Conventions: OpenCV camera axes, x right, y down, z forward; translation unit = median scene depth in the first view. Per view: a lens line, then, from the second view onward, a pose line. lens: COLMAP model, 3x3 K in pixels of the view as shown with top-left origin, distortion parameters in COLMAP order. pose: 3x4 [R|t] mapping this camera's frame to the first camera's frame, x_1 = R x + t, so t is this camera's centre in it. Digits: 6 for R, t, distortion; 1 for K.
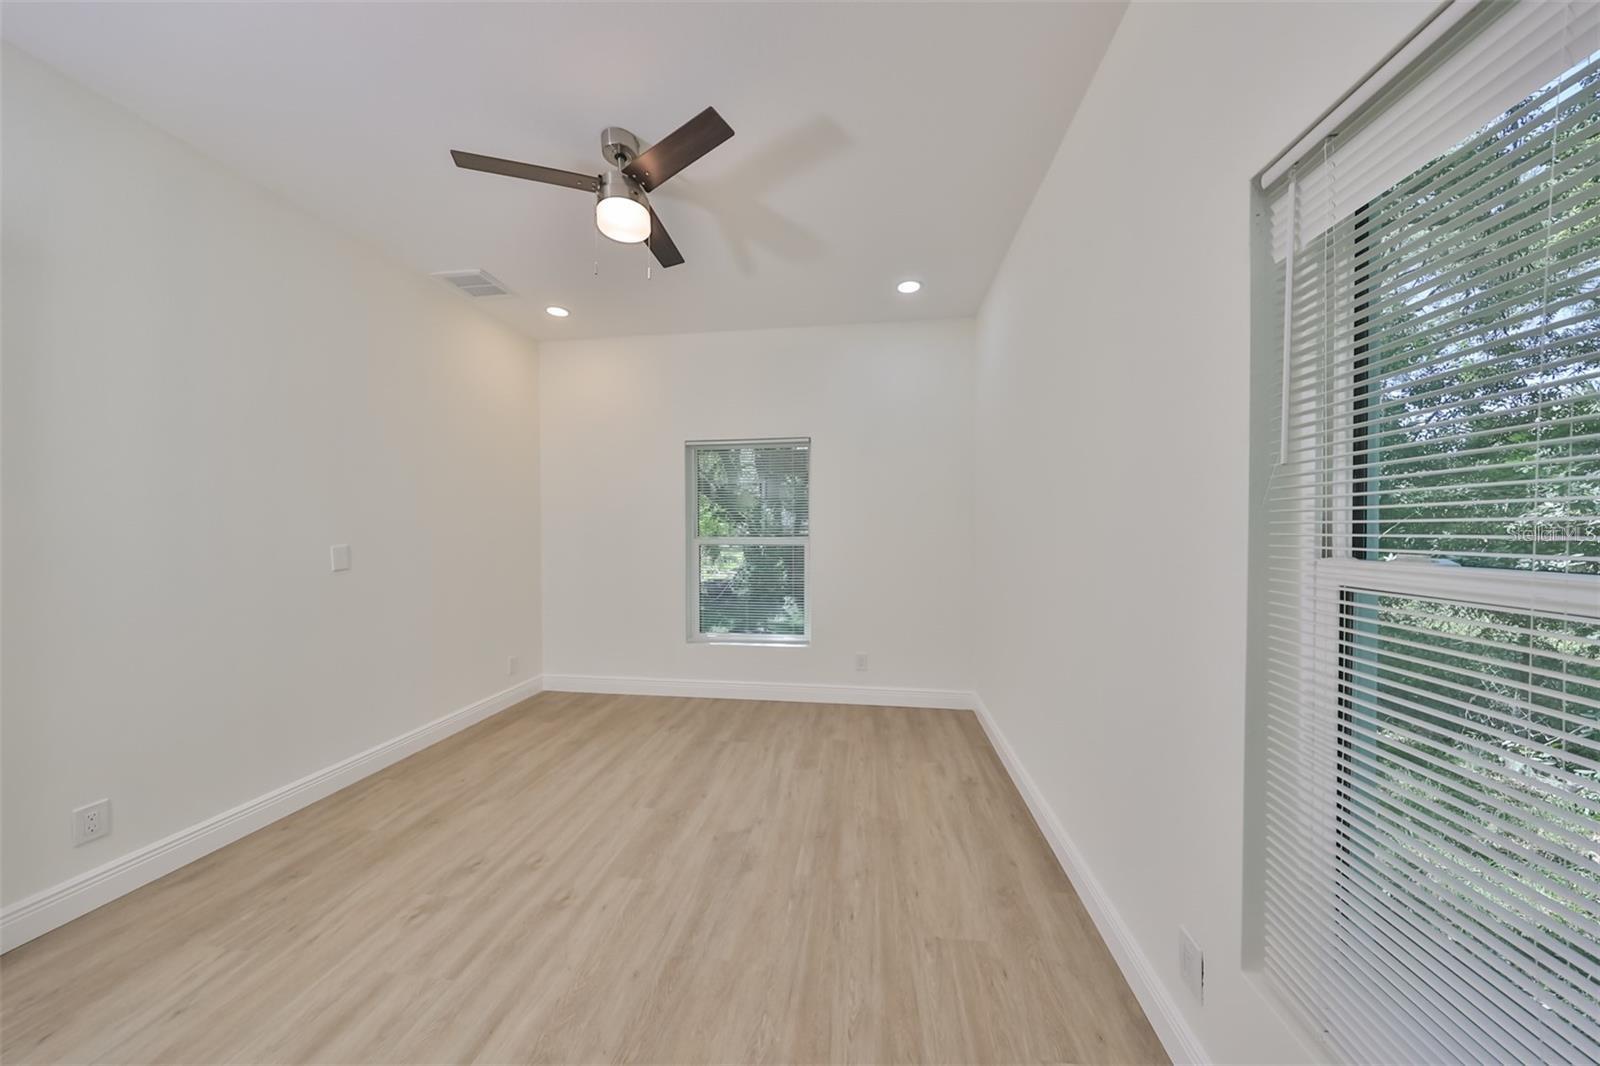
lens RADIAL K [[497.7, 0, 793.0], [0, 497.7, 538.7], [0, 0, 1]] dist [-0.000889, 0.000117]
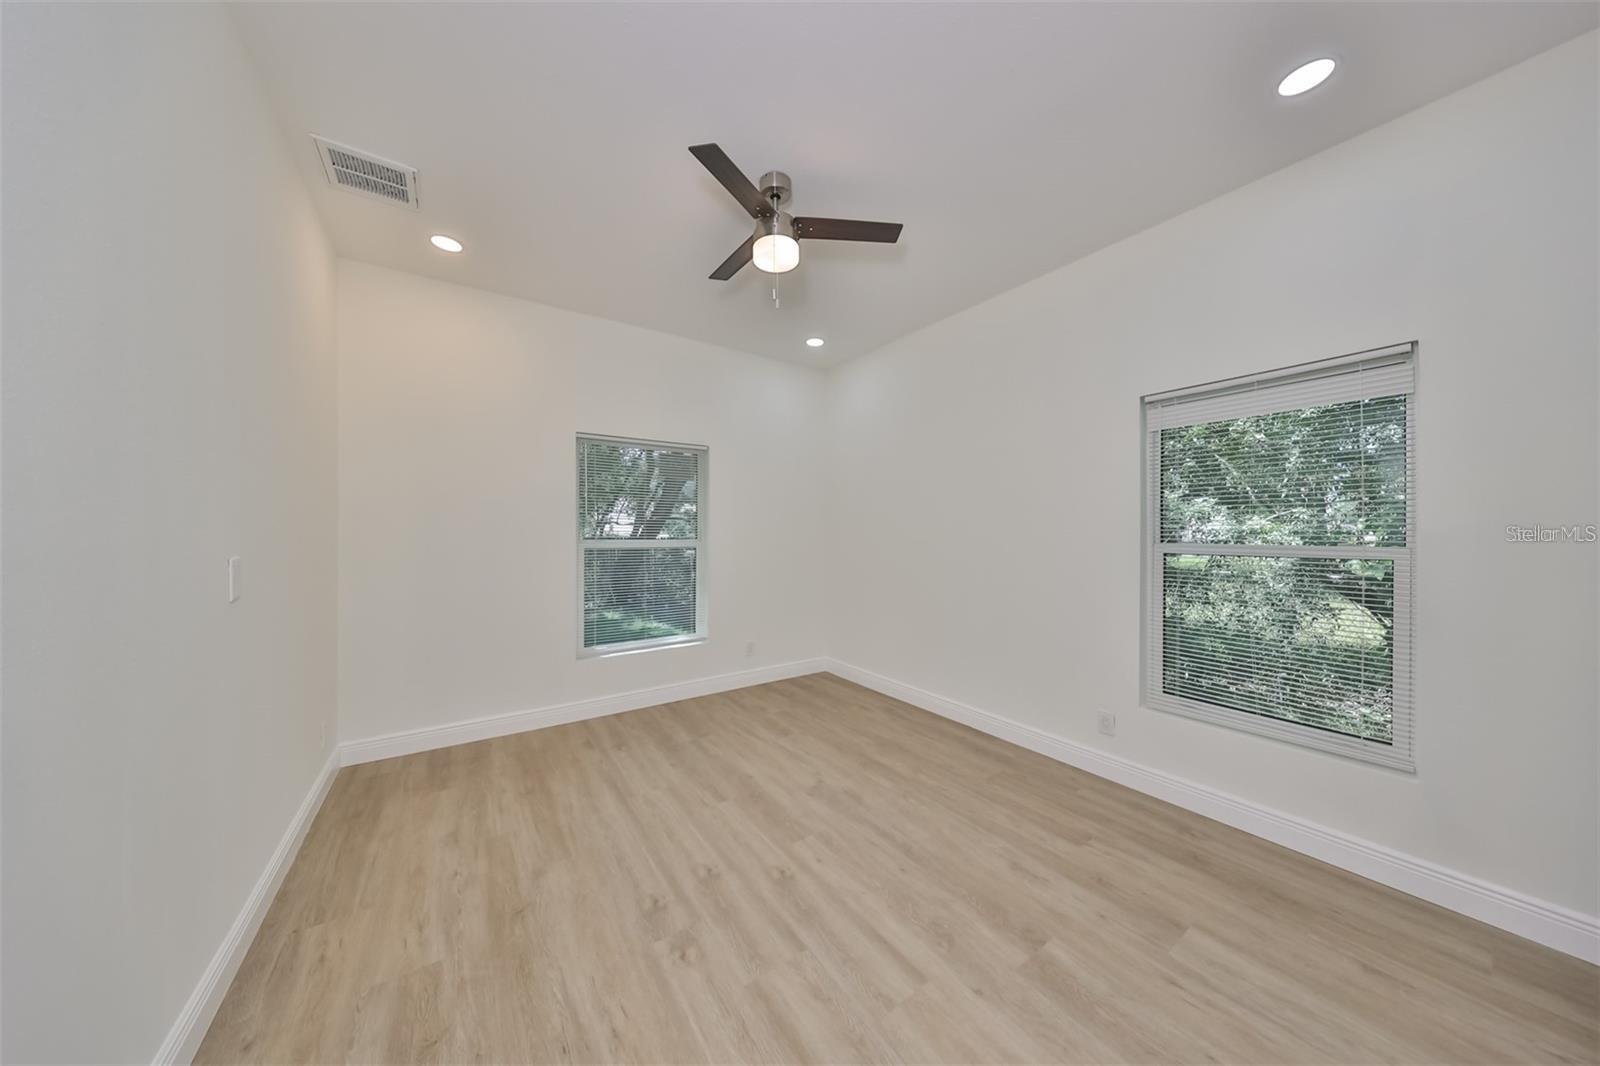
lens RADIAL K [[497.7, 0, 807.4], [0, 497.7, 531.2], [0, 0, 1]] dist [-0.000889, 0.000117]
pose [[0.734717, 0.003477, 0.678365, -0.739368], [0.010815, 0.999800, -0.016838, 0.002126], [-0.678287, 0.019707, 0.734532, 0.100655]]
